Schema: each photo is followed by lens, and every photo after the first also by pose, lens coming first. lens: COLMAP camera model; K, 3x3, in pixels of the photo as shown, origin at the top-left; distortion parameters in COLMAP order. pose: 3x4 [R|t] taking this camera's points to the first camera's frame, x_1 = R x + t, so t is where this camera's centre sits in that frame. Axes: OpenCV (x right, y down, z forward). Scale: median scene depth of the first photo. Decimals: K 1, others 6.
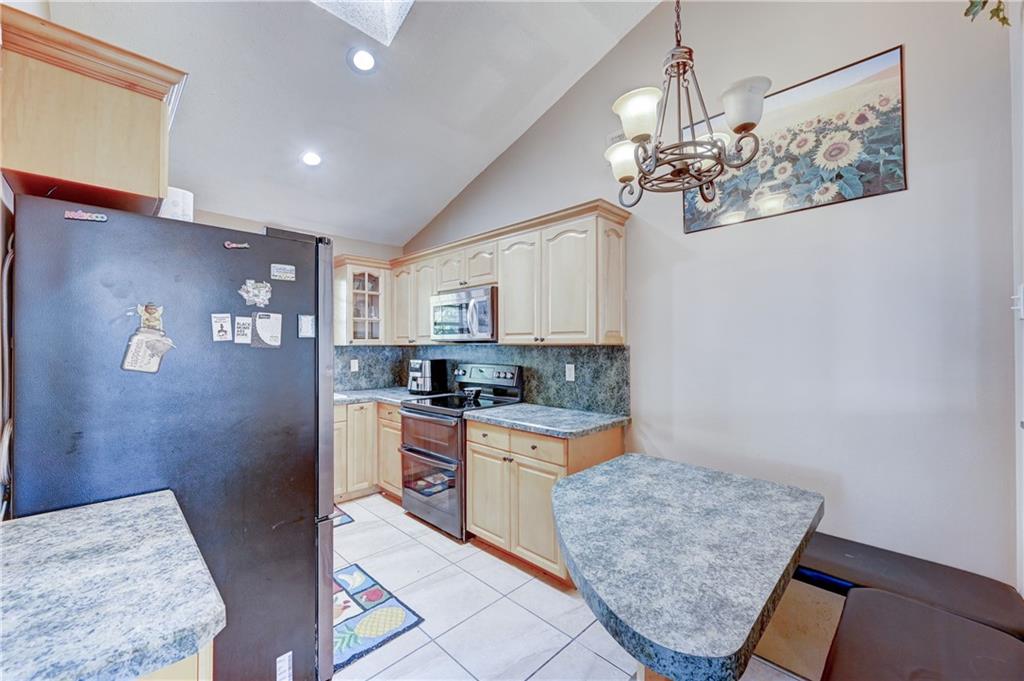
lens RADIAL K [[404.3, 0, 509.9], [0, 404.3, 342.2], [0, 0, 1]] dist [-0.000874, 0.000056]
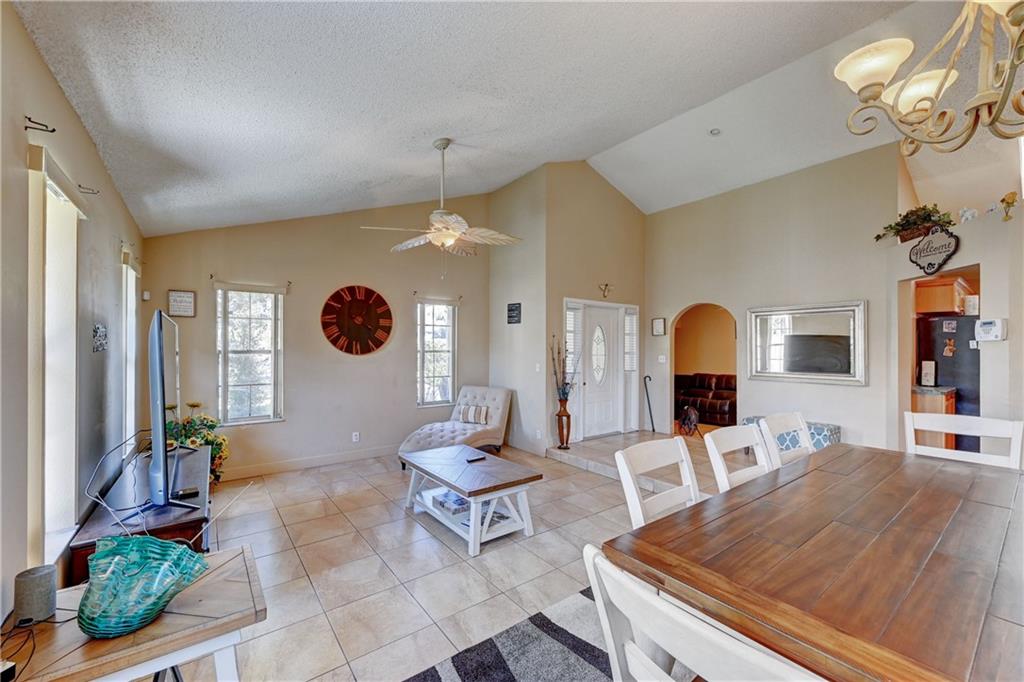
lens RADIAL K [[404.3, 0, 509.9], [0, 404.3, 342.7], [0, 0, 1]] dist [-0.000874, 0.000056]
pose [[-0.137407, -0.008504, -0.990478, 1.854325], [-0.001771, 0.999964, -0.008340, -0.007805], [0.990513, 0.000608, -0.137417, -1.394869]]
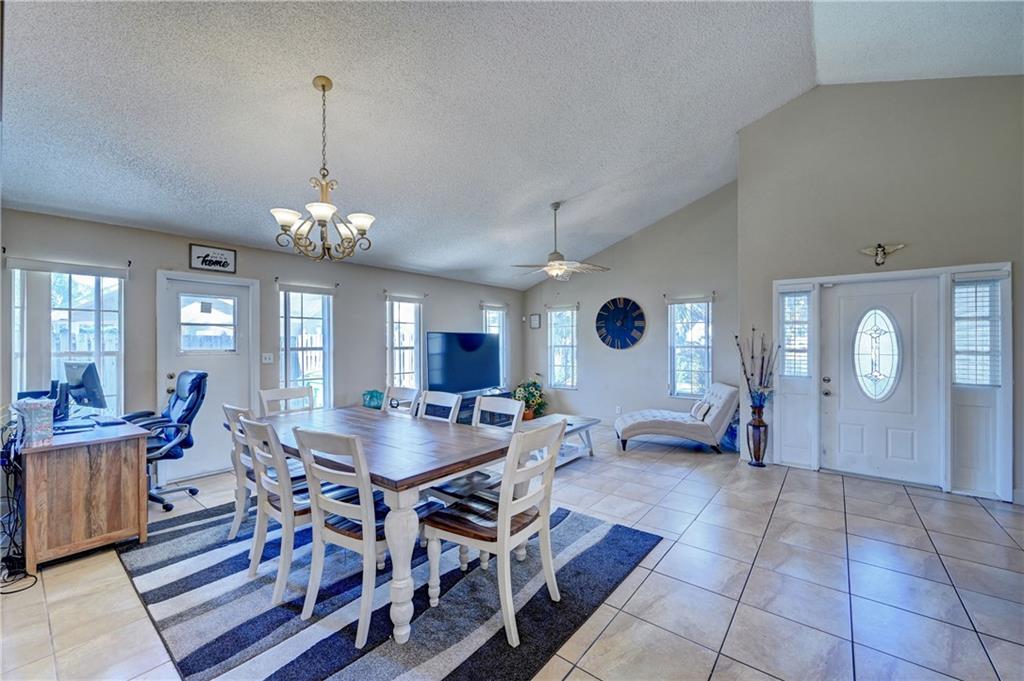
lens RADIAL K [[407.0, 0, 509.8], [0, 407.0, 342.4], [0, 0, 1]] dist [0.000292, 0.000215]
pose [[-0.993274, 0.004138, -0.115713, 0.881964], [0.004361, 0.999989, -0.001673, -0.006219], [0.115705, -0.002166, -0.993281, 0.404221]]
